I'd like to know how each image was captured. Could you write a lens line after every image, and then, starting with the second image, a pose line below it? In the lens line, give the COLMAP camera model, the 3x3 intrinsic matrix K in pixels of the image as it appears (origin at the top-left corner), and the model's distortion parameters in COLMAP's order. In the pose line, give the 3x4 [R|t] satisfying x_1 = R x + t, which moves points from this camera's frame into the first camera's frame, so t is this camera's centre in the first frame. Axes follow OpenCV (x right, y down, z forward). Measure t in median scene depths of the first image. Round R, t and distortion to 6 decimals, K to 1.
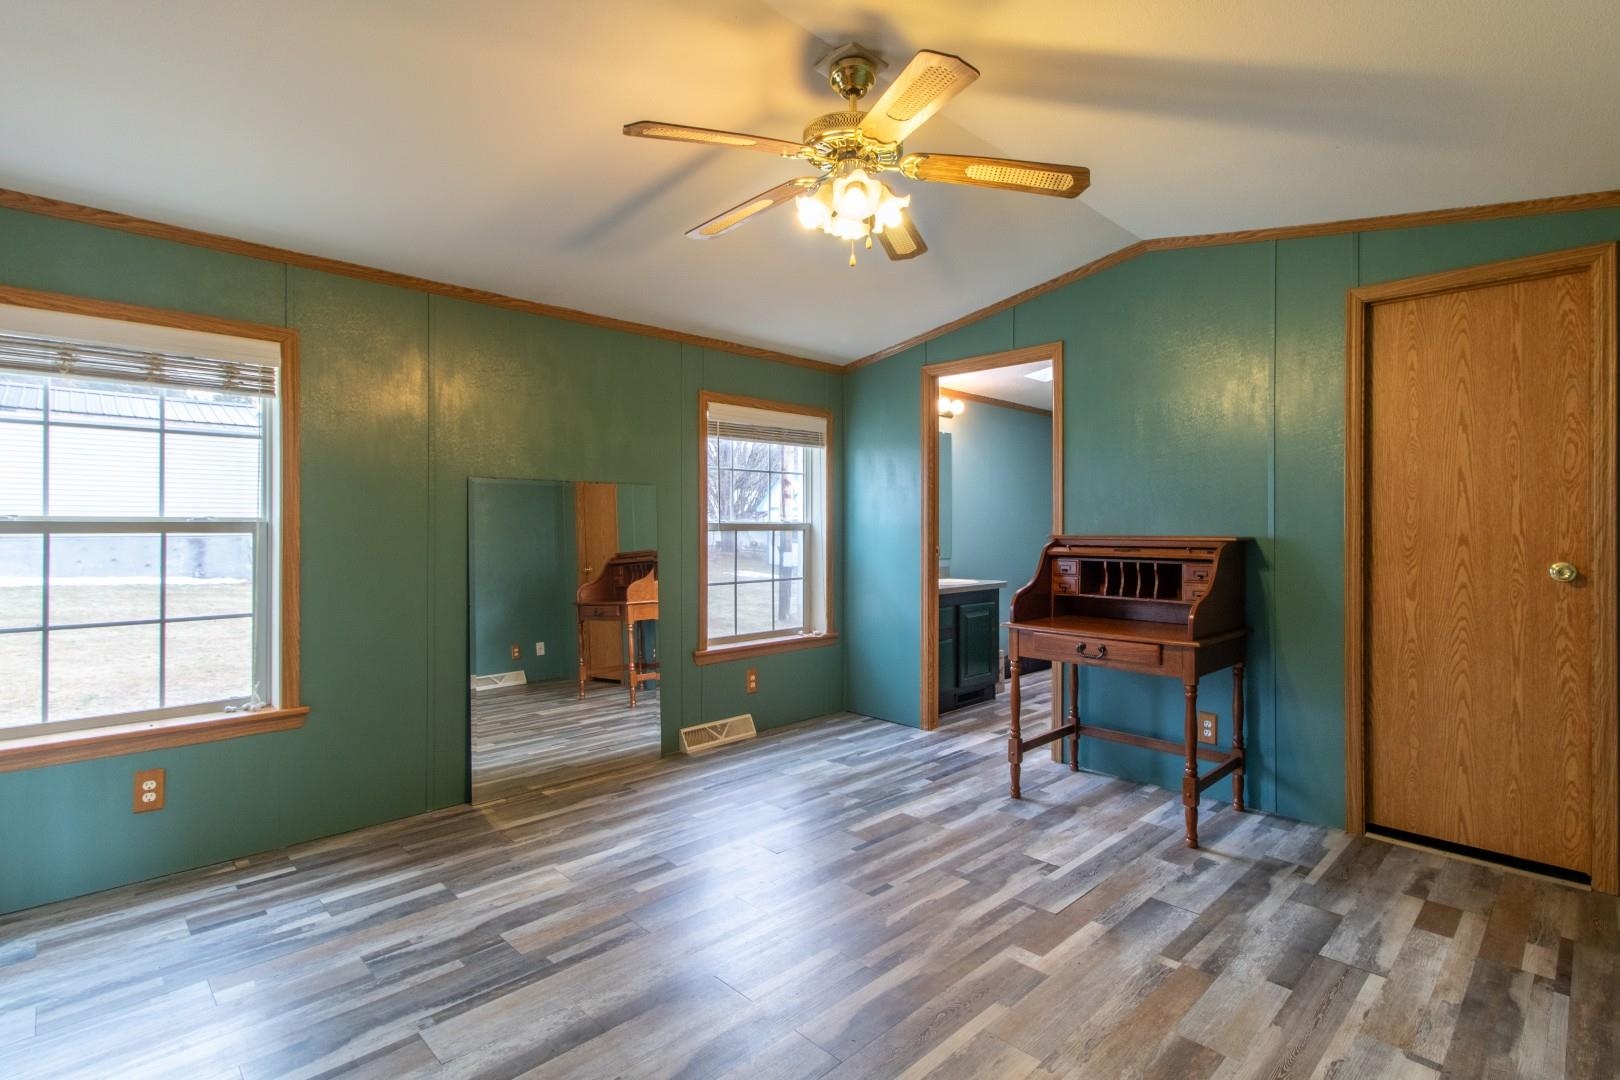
lens RADIAL K [[802.7, 0, 813.7], [0, 802.7, 526.9], [0, 0, 1]] dist [0.003807, 0.000034]
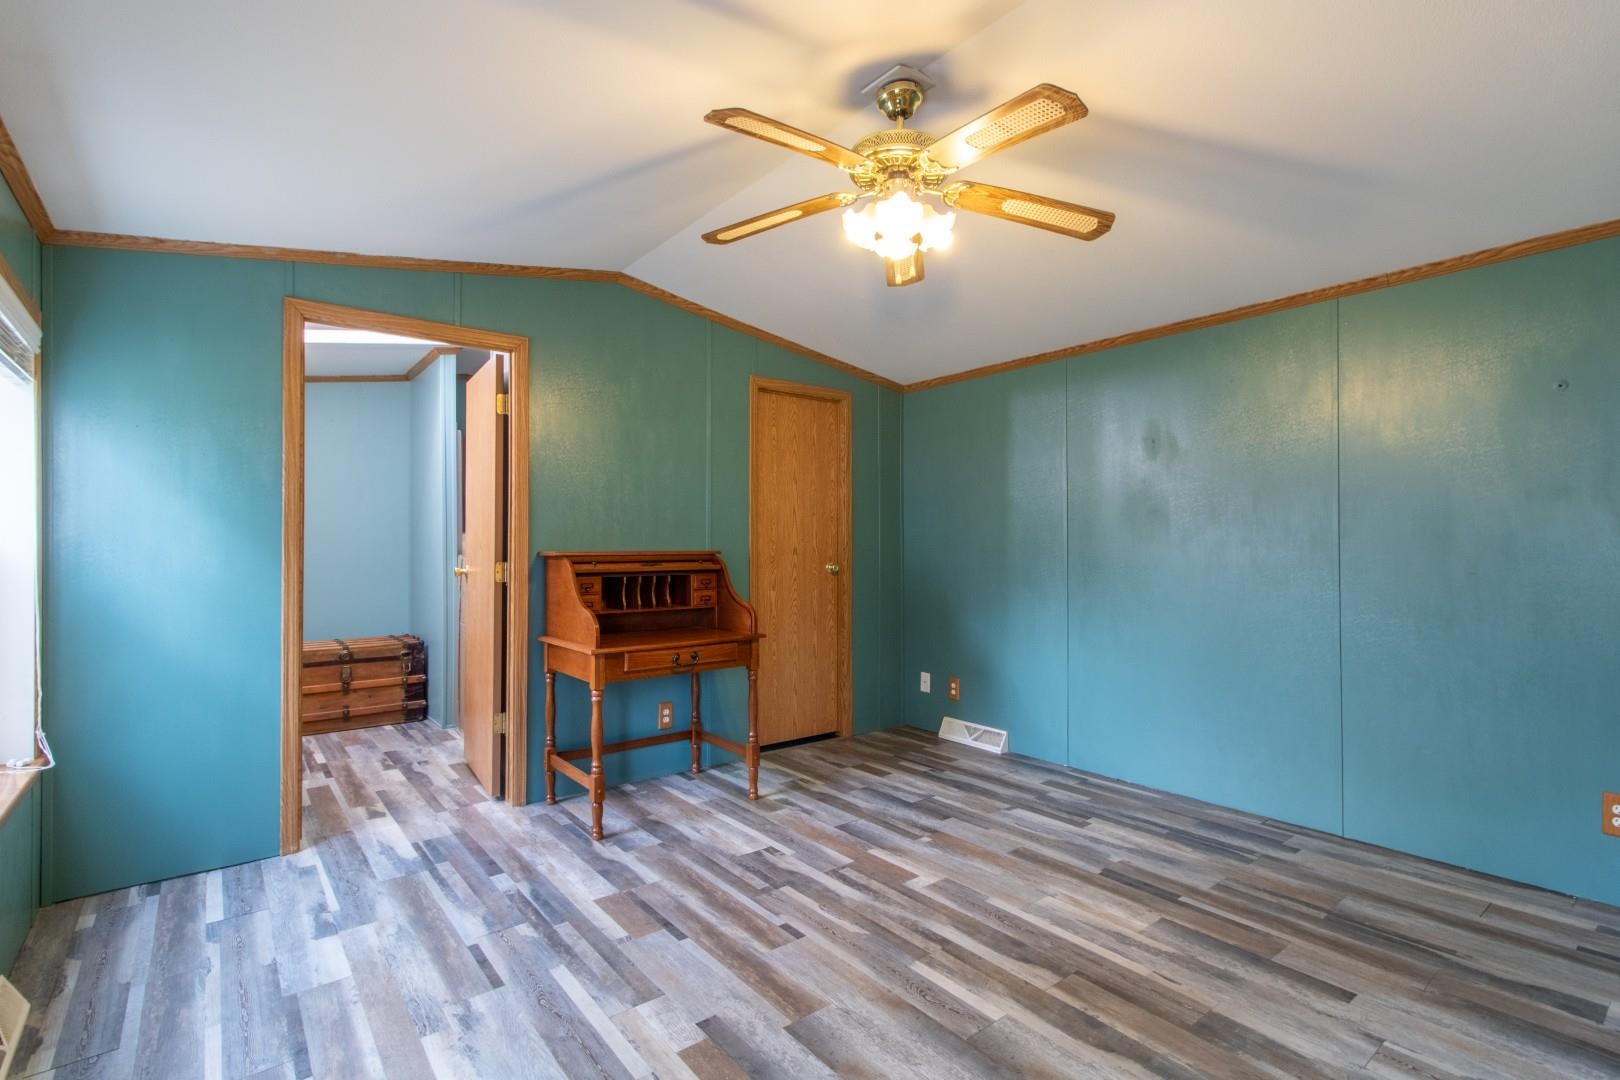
lens RADIAL K [[739.6, 0, 896.1], [0, 739.6, 535.9], [0, 0, 1]] dist [0.000587, -0.000232]
pose [[0.049649, 0.011242, 0.998703, -0.690020], [0.003226, 0.999930, -0.011416, 0.005052], [-0.998762, 0.003789, 0.049609, 0.749077]]
